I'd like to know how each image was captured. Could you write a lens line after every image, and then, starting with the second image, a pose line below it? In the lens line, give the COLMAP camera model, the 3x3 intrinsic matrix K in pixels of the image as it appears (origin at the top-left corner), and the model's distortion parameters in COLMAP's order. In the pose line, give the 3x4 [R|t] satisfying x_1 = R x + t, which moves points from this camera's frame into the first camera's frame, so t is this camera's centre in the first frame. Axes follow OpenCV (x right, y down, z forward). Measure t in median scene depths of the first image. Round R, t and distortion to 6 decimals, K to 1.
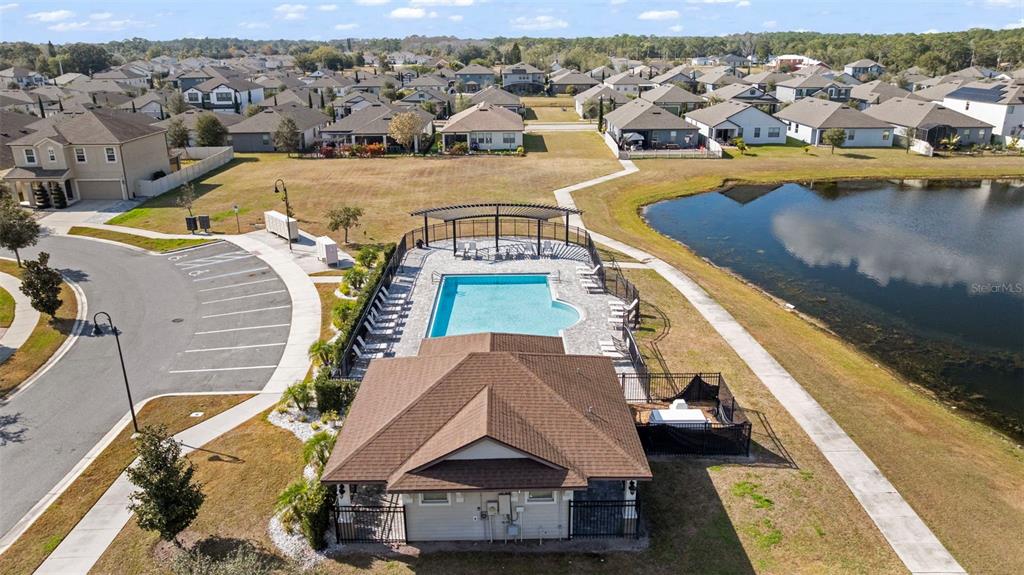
lens RADIAL K [[740.0, 0, 512.0], [0, 740.0, 287.5], [0, 0, 1]] dist [-0.011049, -0.001177]
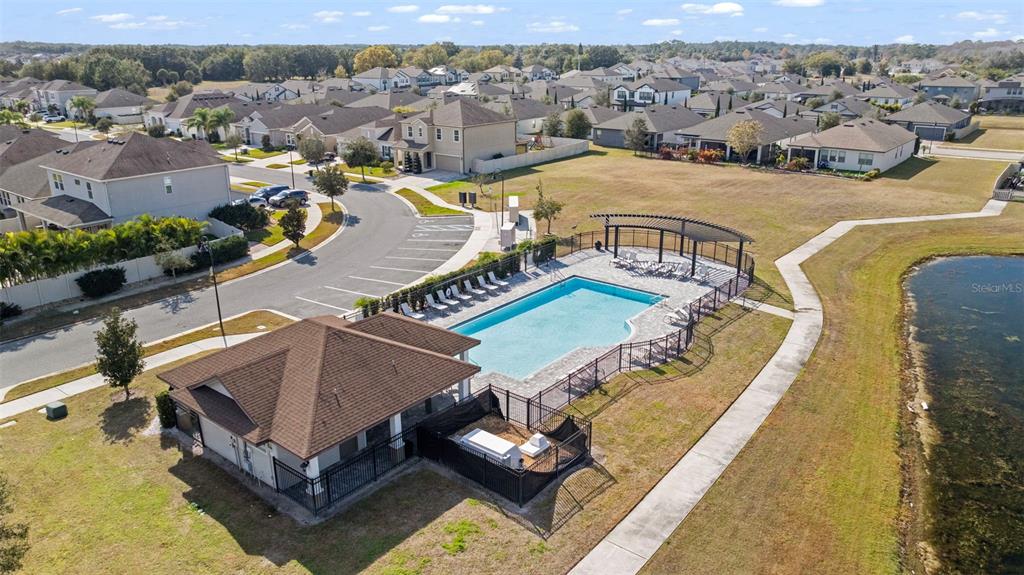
lens RADIAL K [[714.3, 0, 510.5], [0, 714.3, 312.7], [0, 0, 1]] dist [-0.007633, 0.000225]
pose [[0.770096, 0.230157, -0.594963, 0.410653], [-0.207571, 0.972300, 0.107457, -0.051592], [0.603214, 0.040745, 0.796538, 0.145404]]
